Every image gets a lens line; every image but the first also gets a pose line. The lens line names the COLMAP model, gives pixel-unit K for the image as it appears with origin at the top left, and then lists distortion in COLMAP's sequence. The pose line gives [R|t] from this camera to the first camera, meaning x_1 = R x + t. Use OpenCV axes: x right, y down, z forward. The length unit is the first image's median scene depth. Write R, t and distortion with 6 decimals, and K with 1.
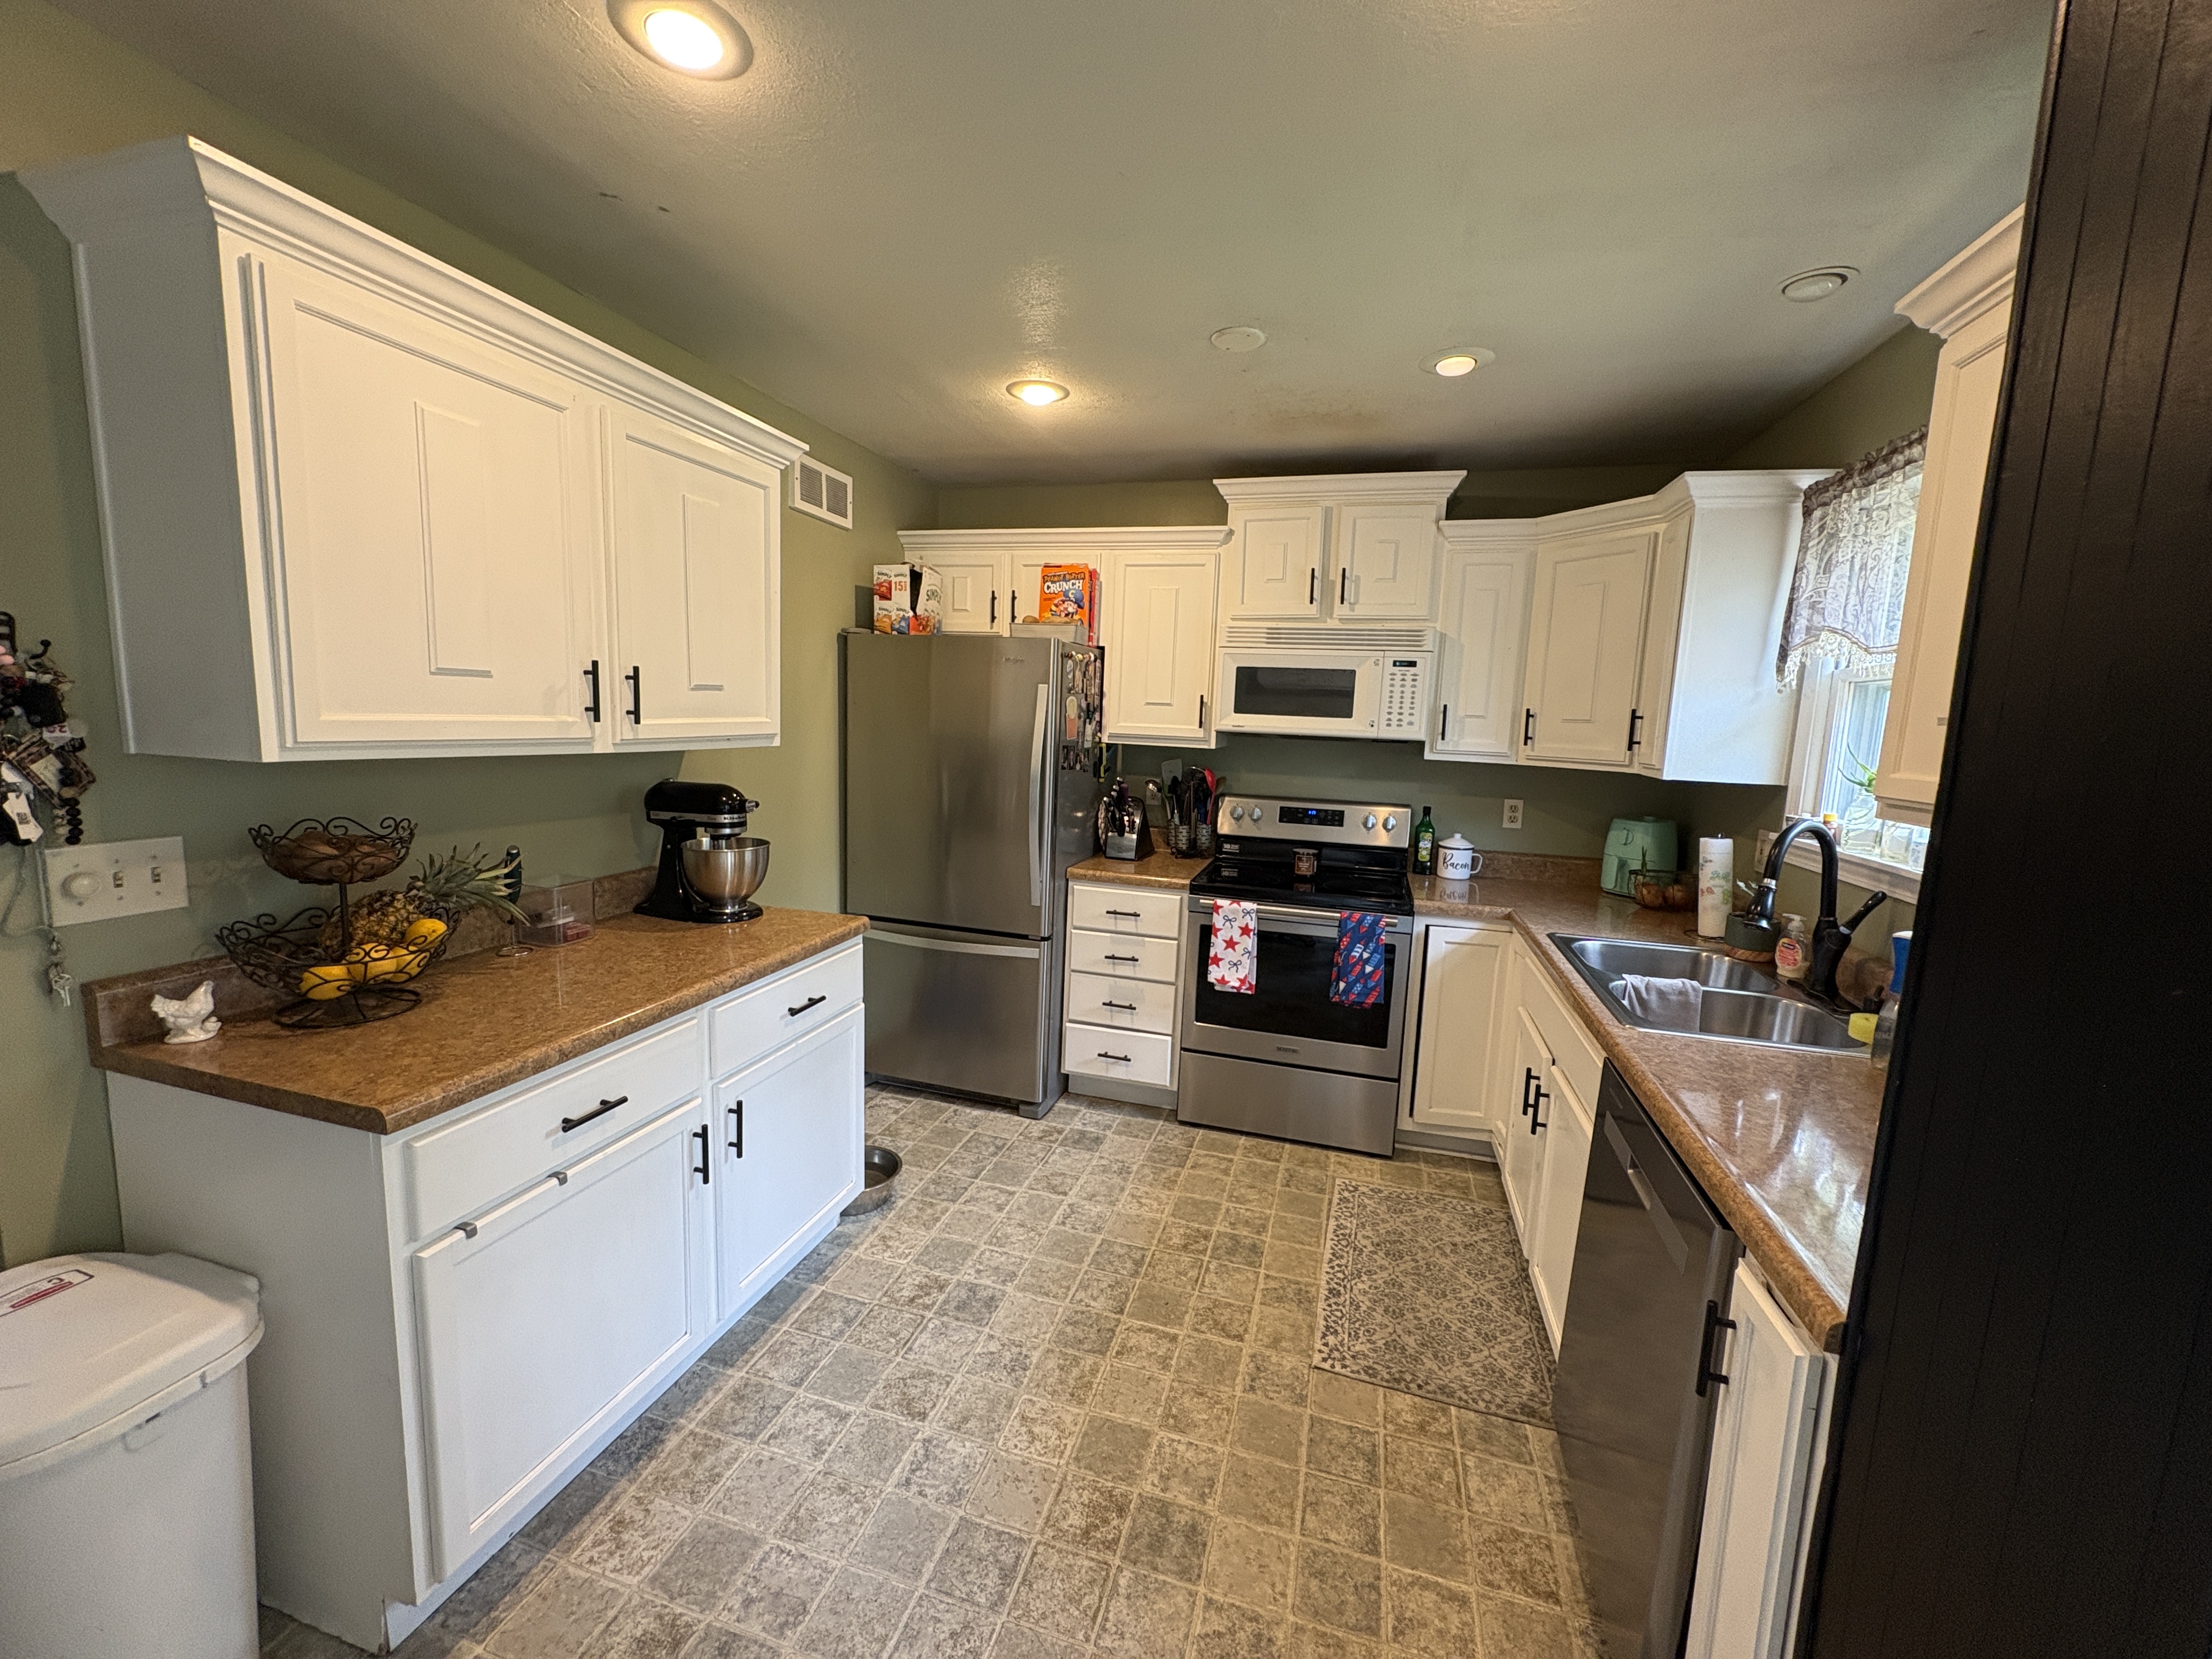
lens RADIAL K [[883.5, 0, 1101.6], [0, 883.5, 826.8], [0, 0, 1]] dist [-0.001772, 0.001232]
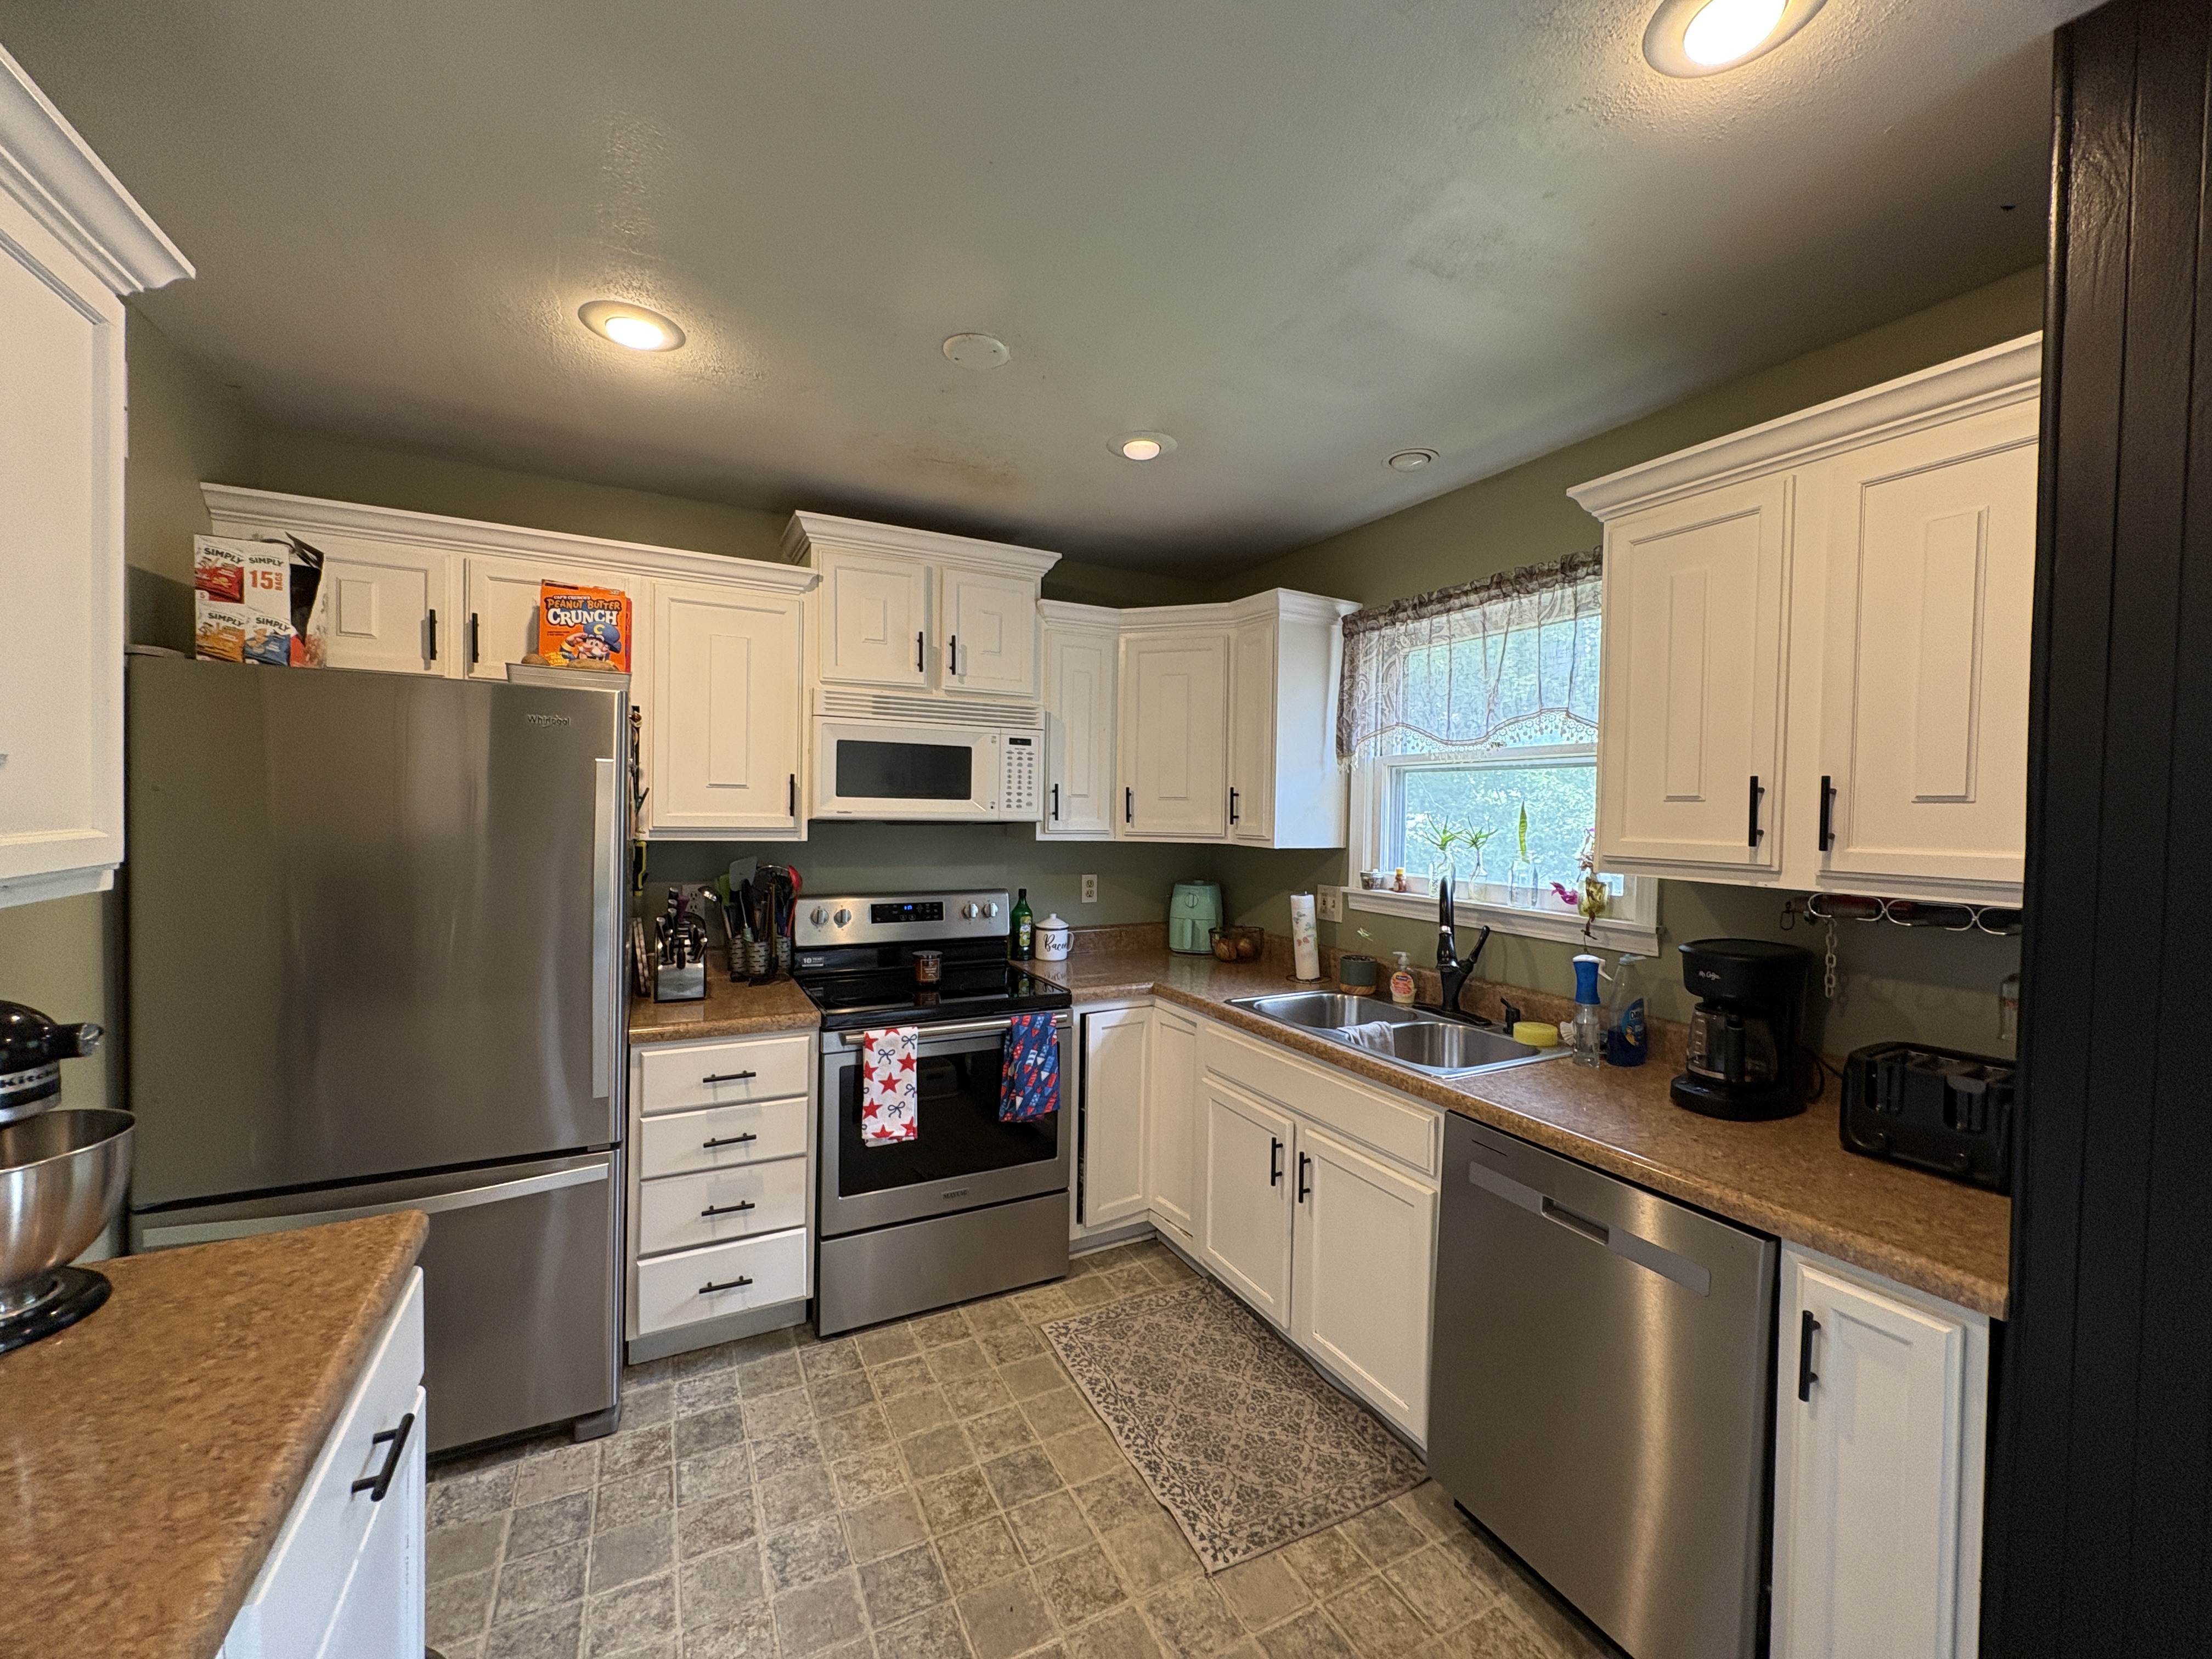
lens RADIAL K [[883.5, 0, 1109.8], [0, 883.5, 826.6], [0, 0, 1]] dist [-0.001772, 0.001232]
pose [[0.716764, -0.042033, 0.696048, -0.253580], [0.099851, 0.994082, -0.042793, -0.044050], [-0.690130, 0.100173, 0.716719, 0.263753]]
